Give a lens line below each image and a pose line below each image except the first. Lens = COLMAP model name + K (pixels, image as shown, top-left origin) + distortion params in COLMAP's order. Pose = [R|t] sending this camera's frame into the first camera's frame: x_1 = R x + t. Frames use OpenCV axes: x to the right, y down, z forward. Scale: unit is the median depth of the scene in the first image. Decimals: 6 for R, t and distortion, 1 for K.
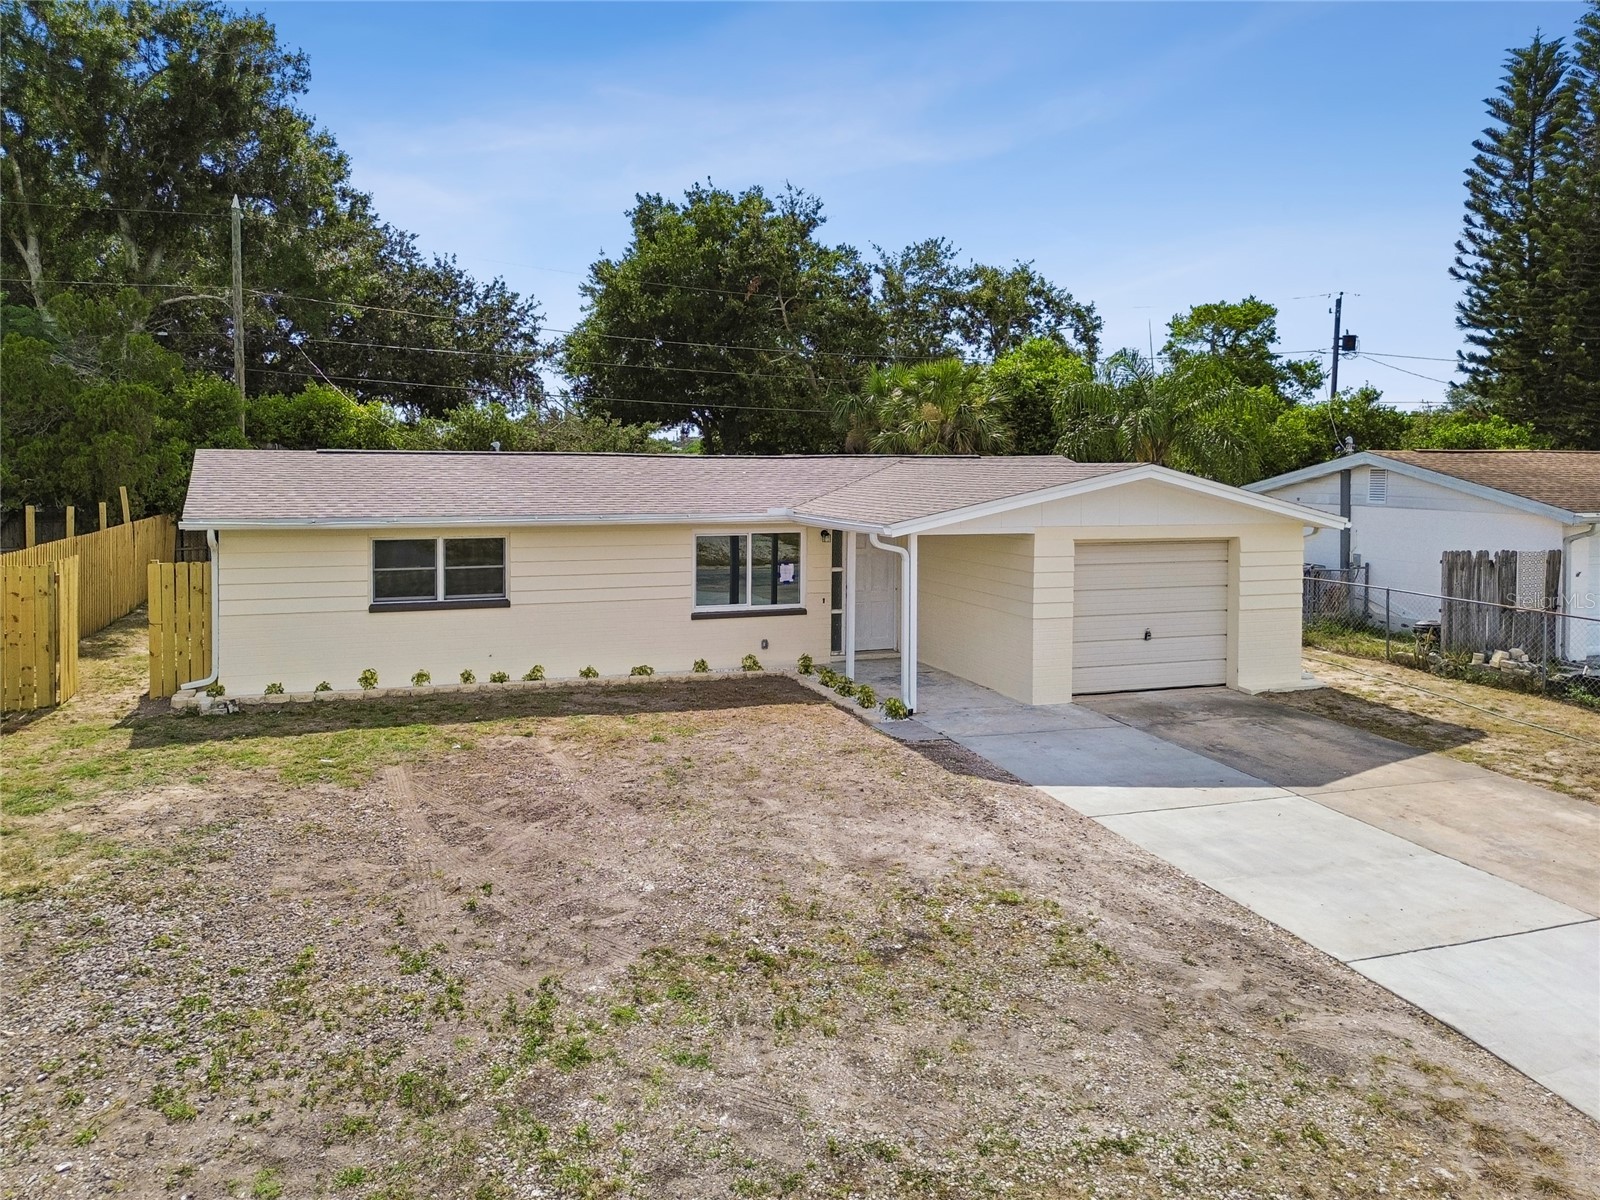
lens RADIAL K [[1180.5, 0, 795.1], [0, 1180.5, 483.0], [0, 0, 1]] dist [0.046982, -0.025409]
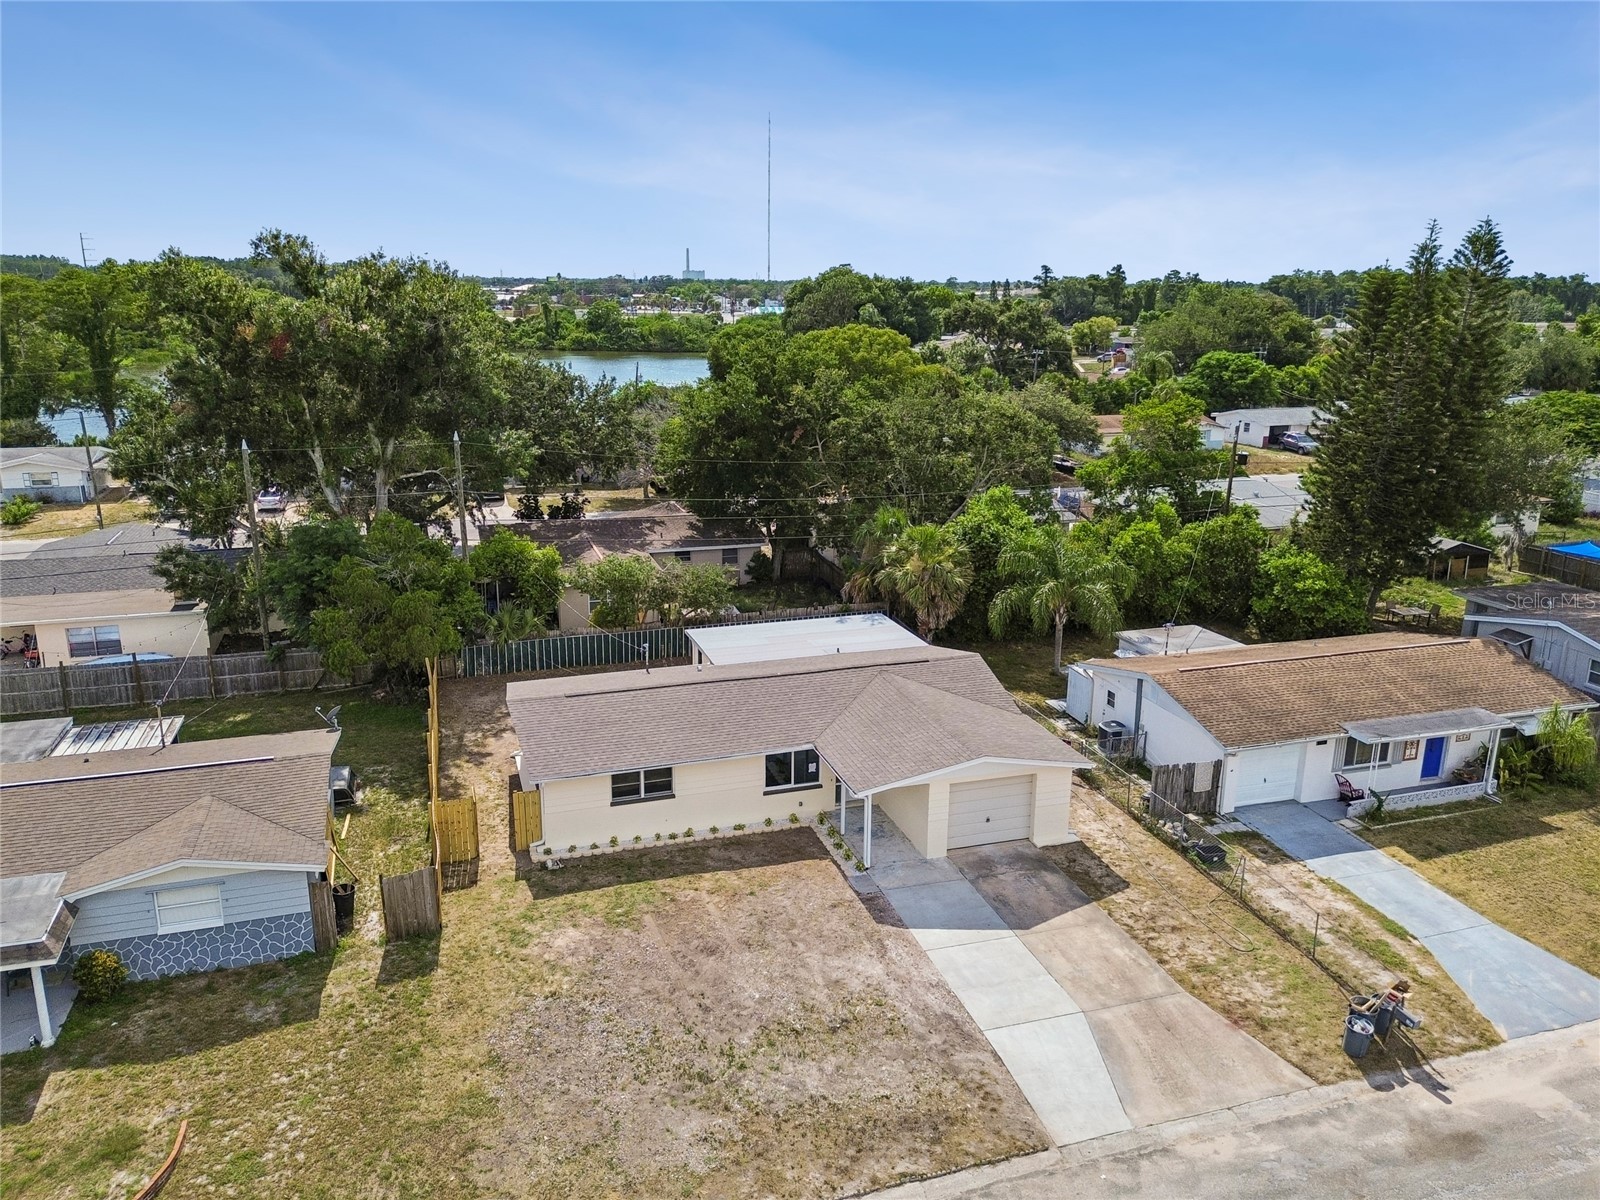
lens RADIAL K [[1155.4, 0, 796.4], [0, 1155.4, 596.1], [0, 0, 1]] dist [0.070912, -0.065919]
pose [[0.999226, 0.012211, -0.037388, 0.040322], [-0.003124, 0.972227, 0.234020, -0.744436], [0.039207, -0.233722, 0.971513, -0.899641]]
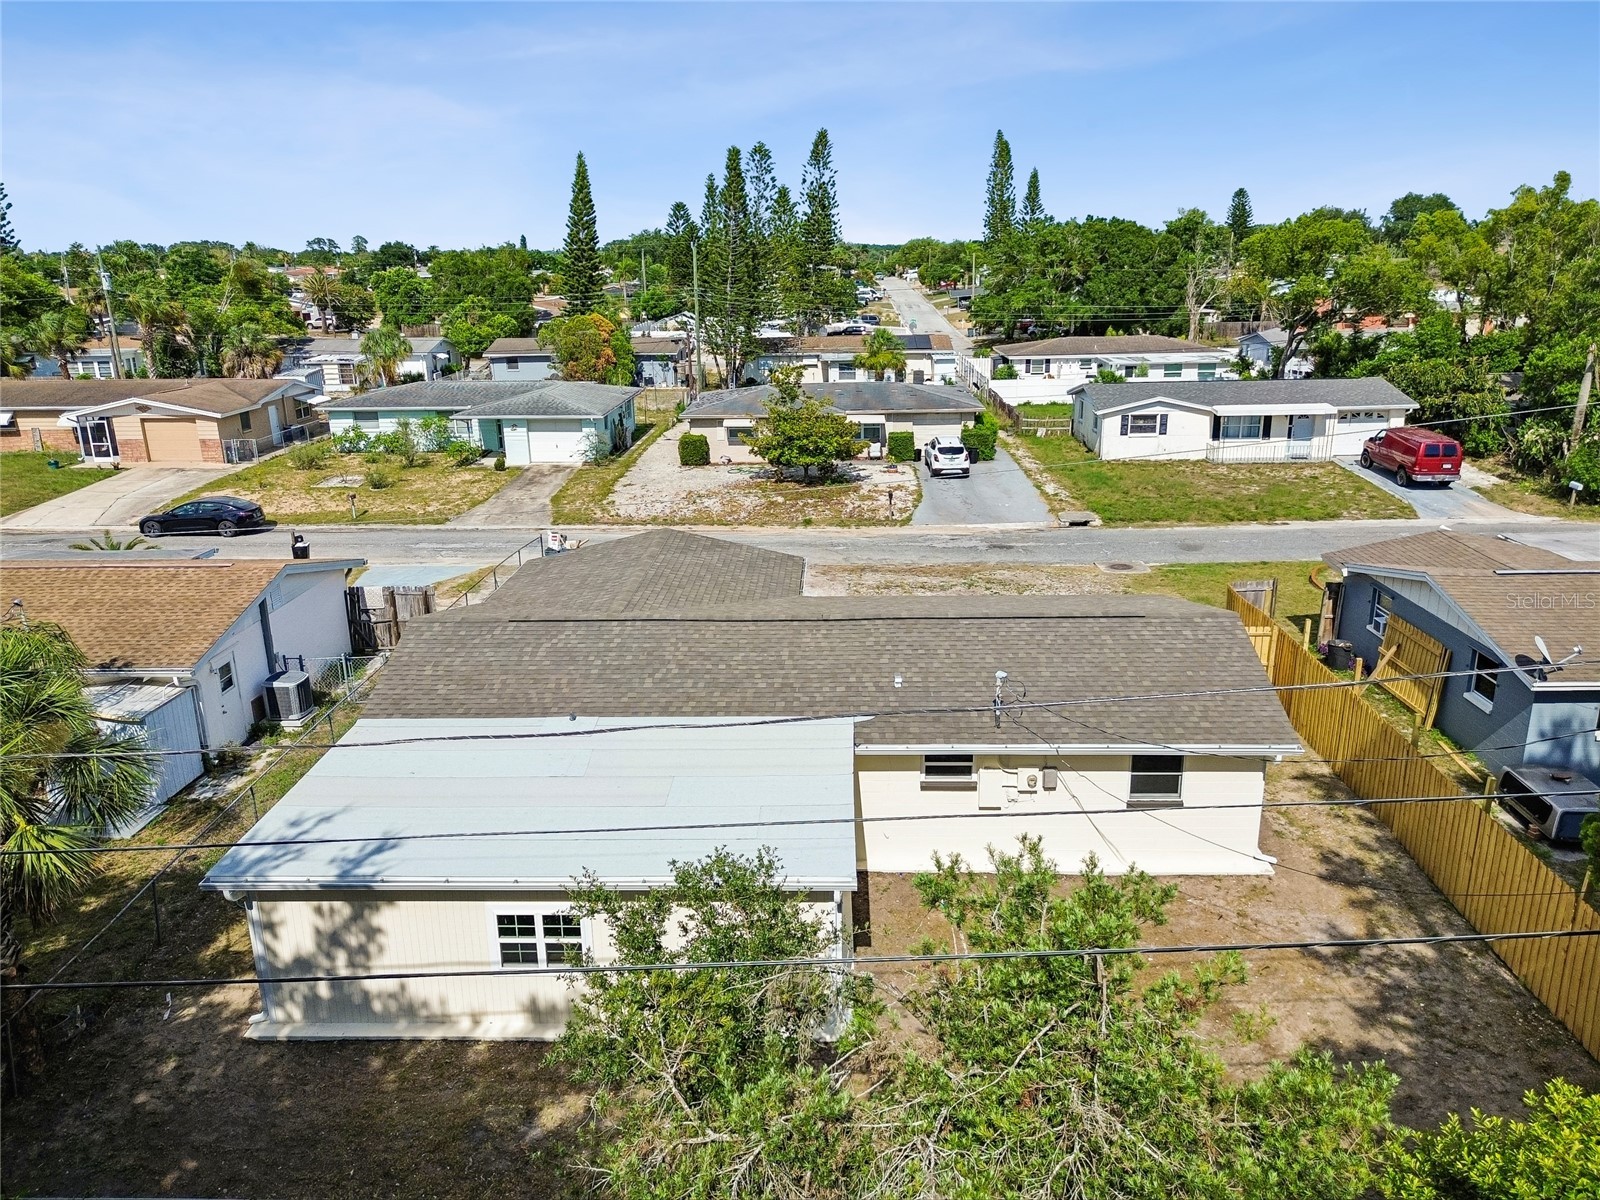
lens RADIAL K [[1137.0, 0, 802.6], [0, 1137.0, 599.0], [0, 0, 1]] dist [0.052076, -0.043069]
pose [[-0.927917, -0.101744, 0.358634, -0.597315], [0.019306, 0.947628, 0.318792, -0.497947], [-0.372287, 0.302736, -0.877356, 2.562427]]
